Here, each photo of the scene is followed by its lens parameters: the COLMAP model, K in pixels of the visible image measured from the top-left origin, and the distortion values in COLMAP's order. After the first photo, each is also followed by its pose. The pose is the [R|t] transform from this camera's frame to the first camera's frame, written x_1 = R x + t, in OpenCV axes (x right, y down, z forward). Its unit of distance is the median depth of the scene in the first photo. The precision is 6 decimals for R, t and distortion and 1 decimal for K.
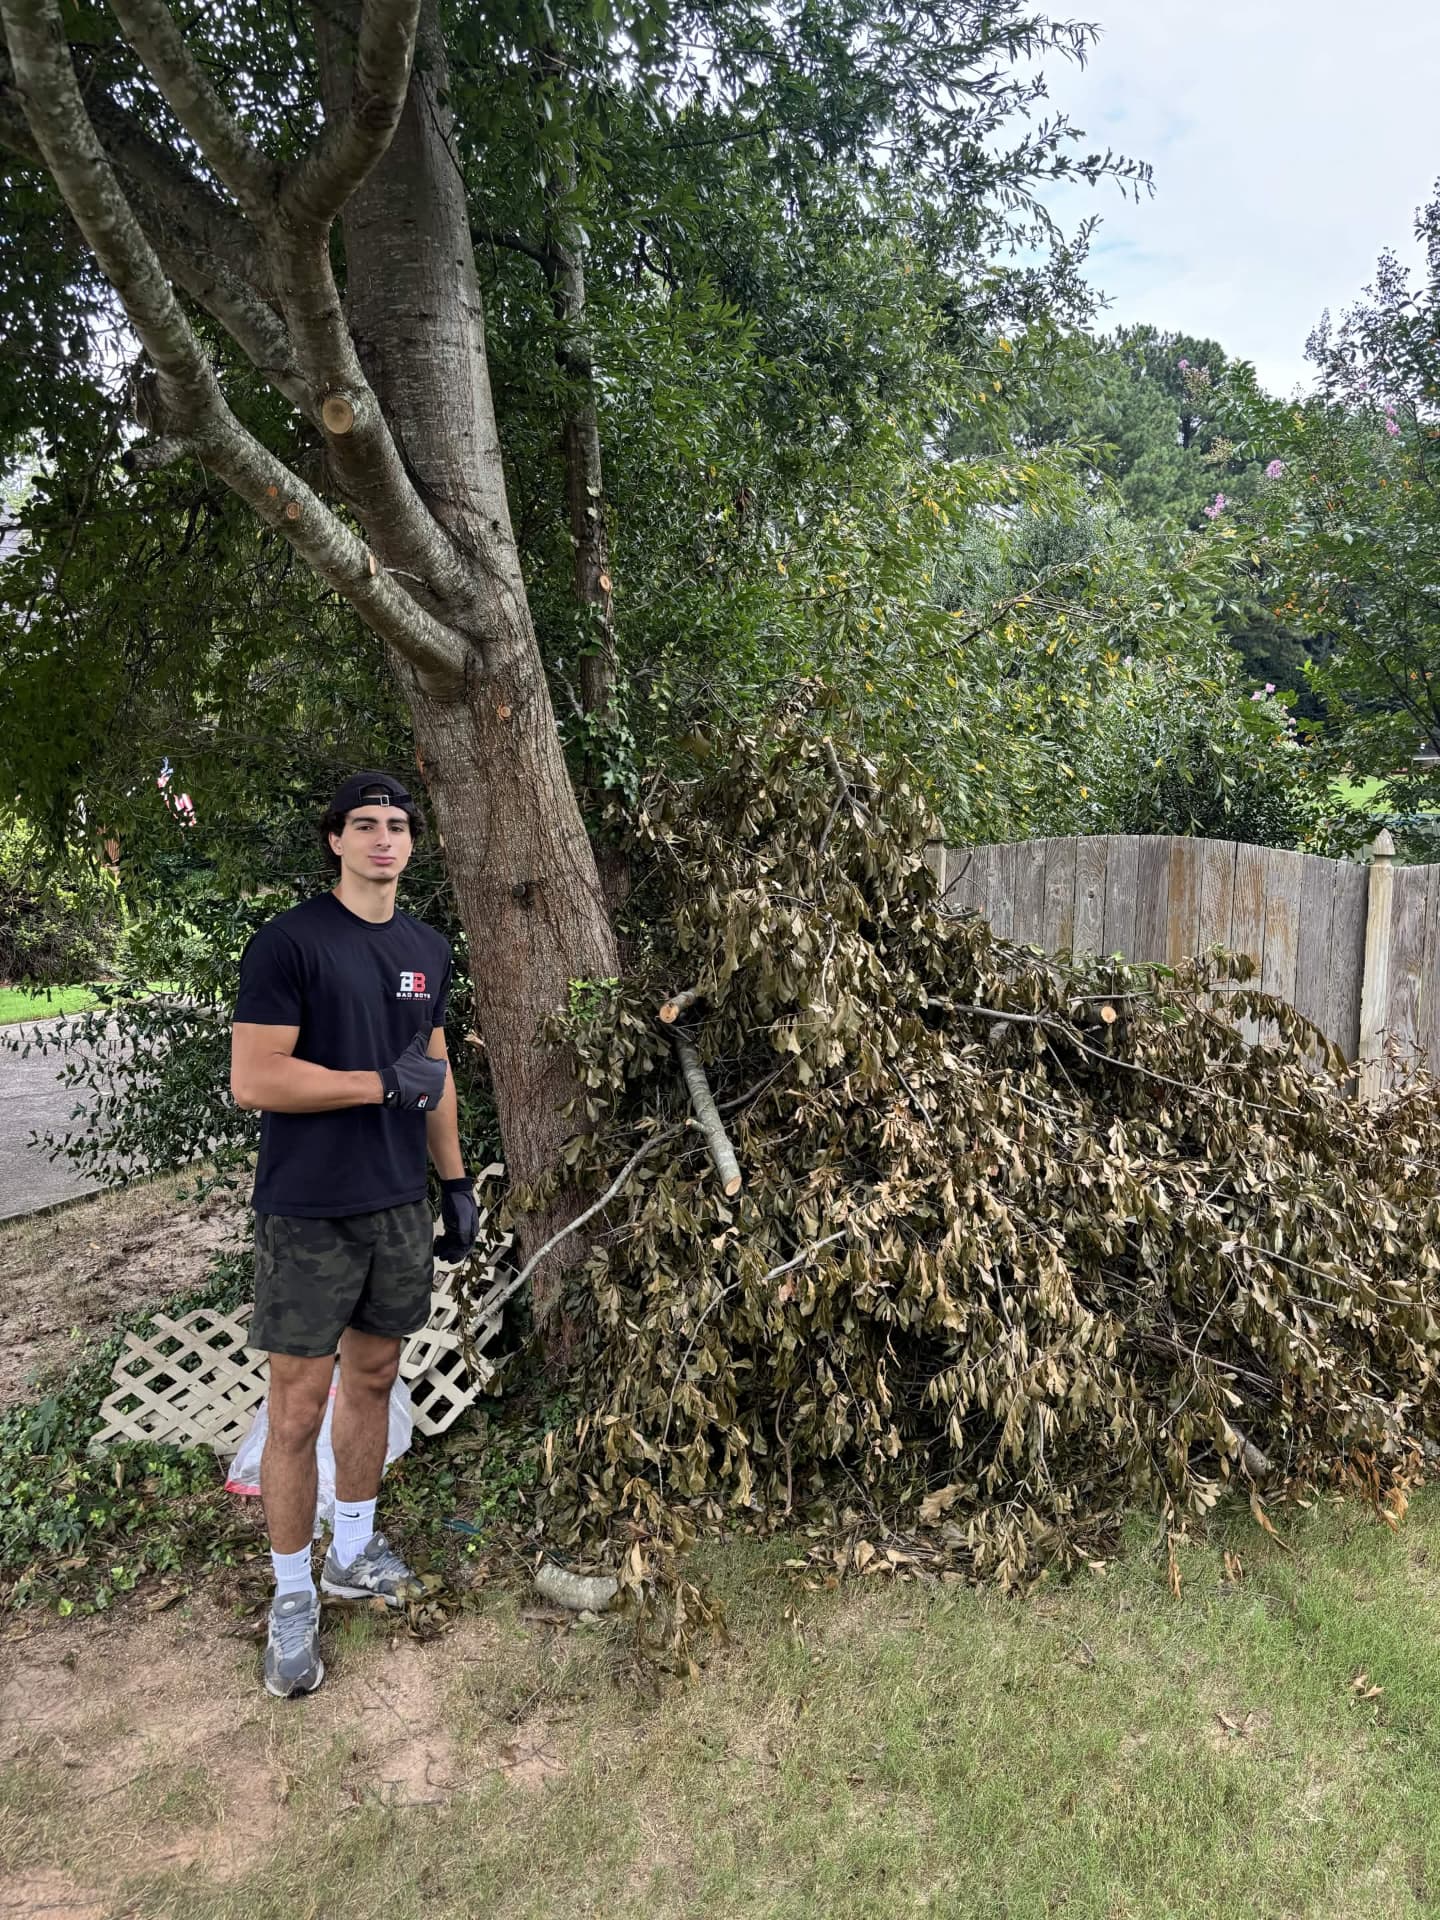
lens RADIAL K [[1491.8, 0, 728.1], [0, 1491.8, 941.2], [0, 0, 1]] dist [0.050433, -0.066489]
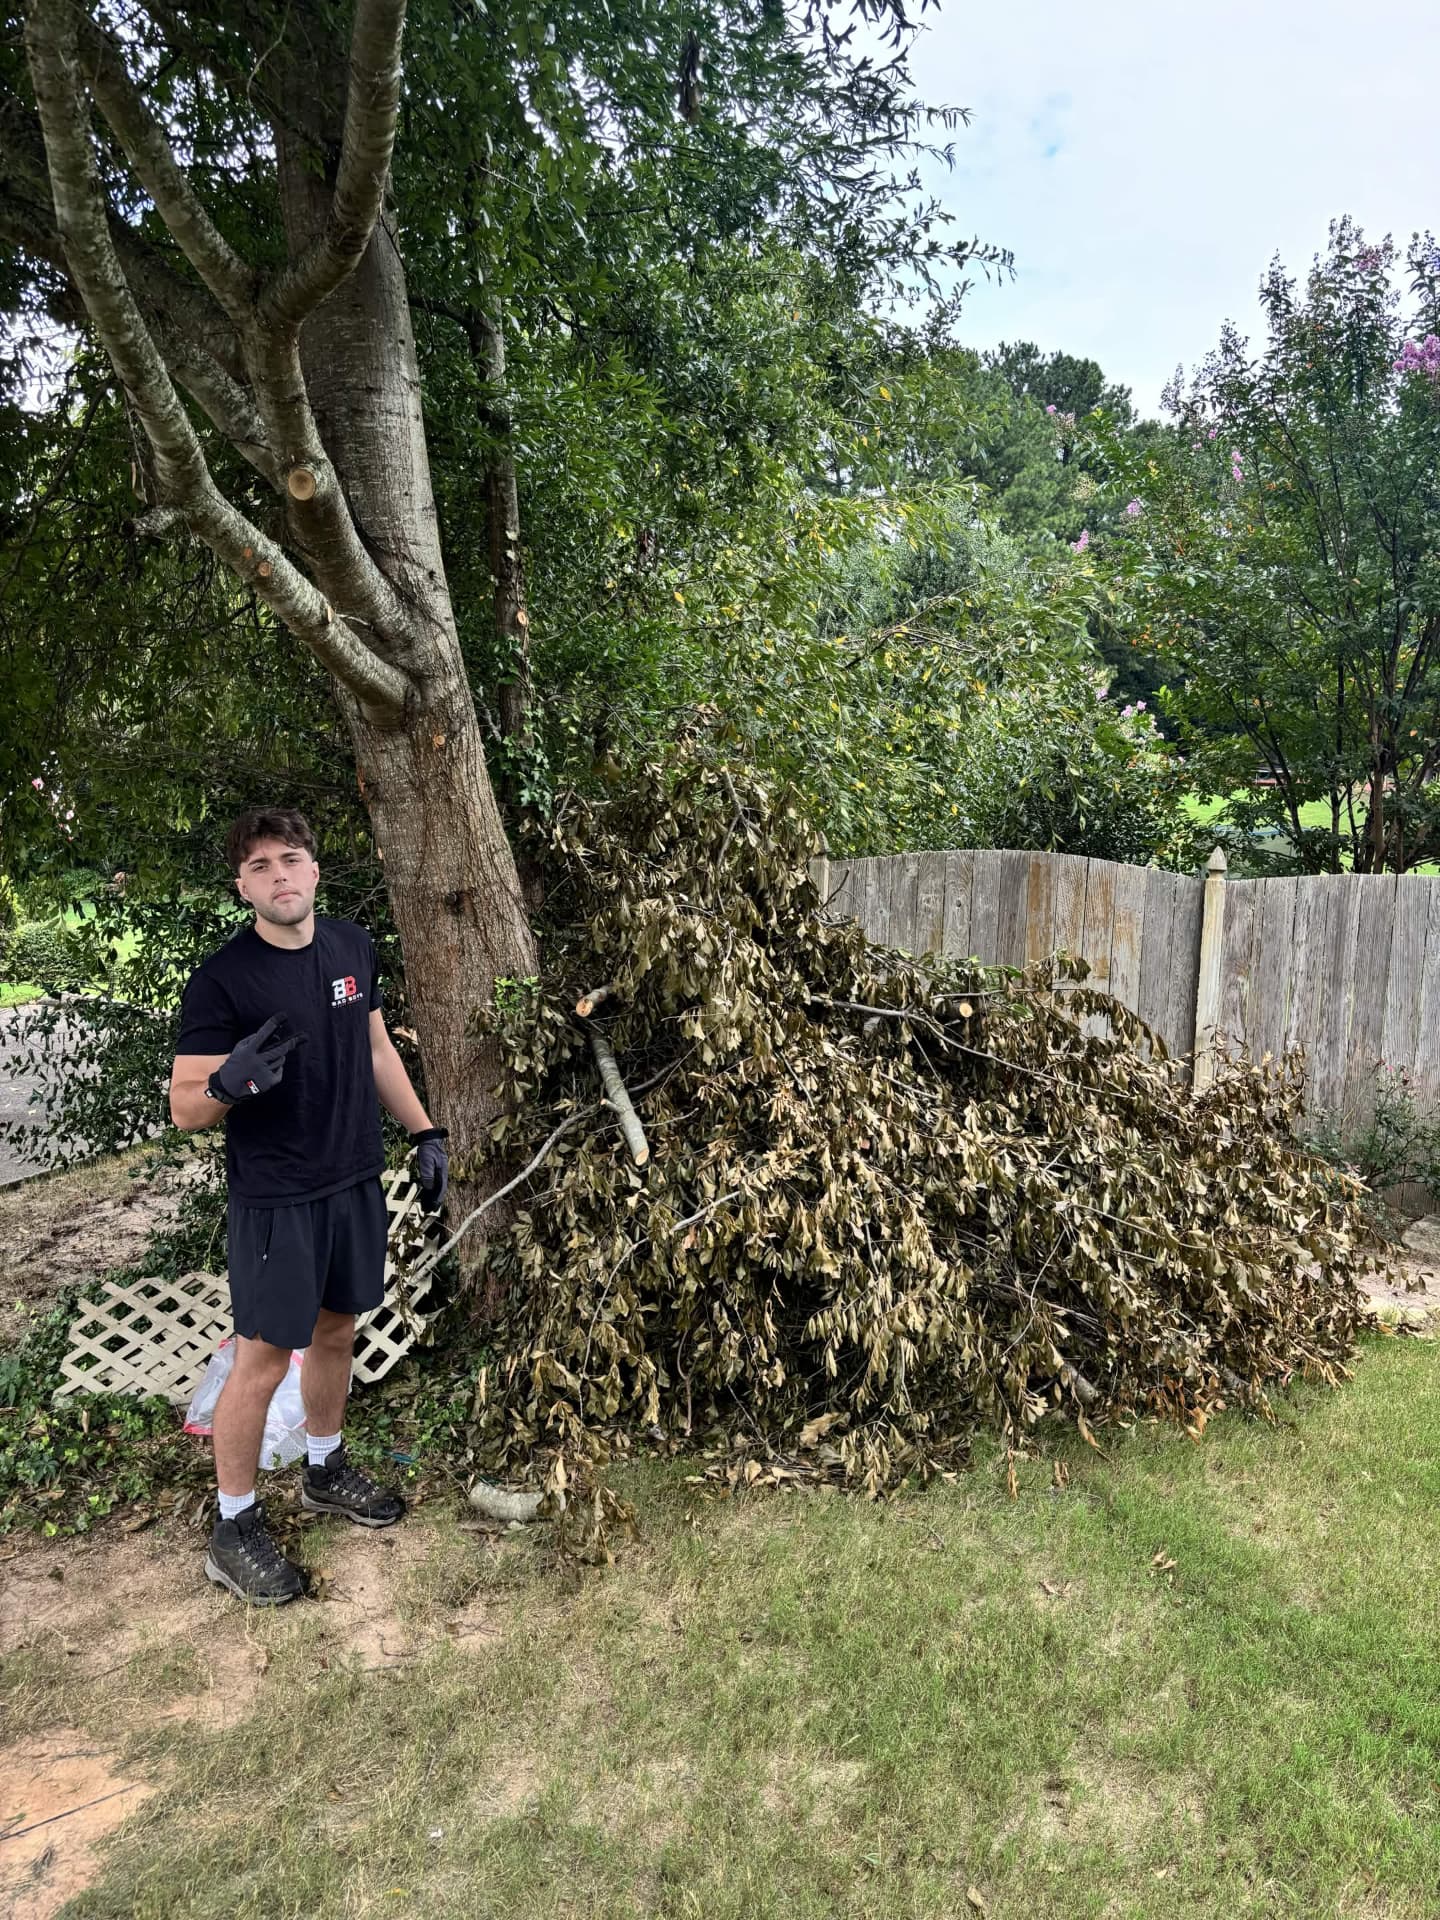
lens RADIAL K [[1491.8, 0, 728.1], [0, 1491.8, 941.2], [0, 0, 1]] dist [0.050433, -0.066489]
pose [[0.997109, 0.005766, 0.075764, -0.016998], [-0.005648, 0.999982, -0.001769, -0.000934], [-0.075773, 0.001336, 0.997124, -0.143332]]
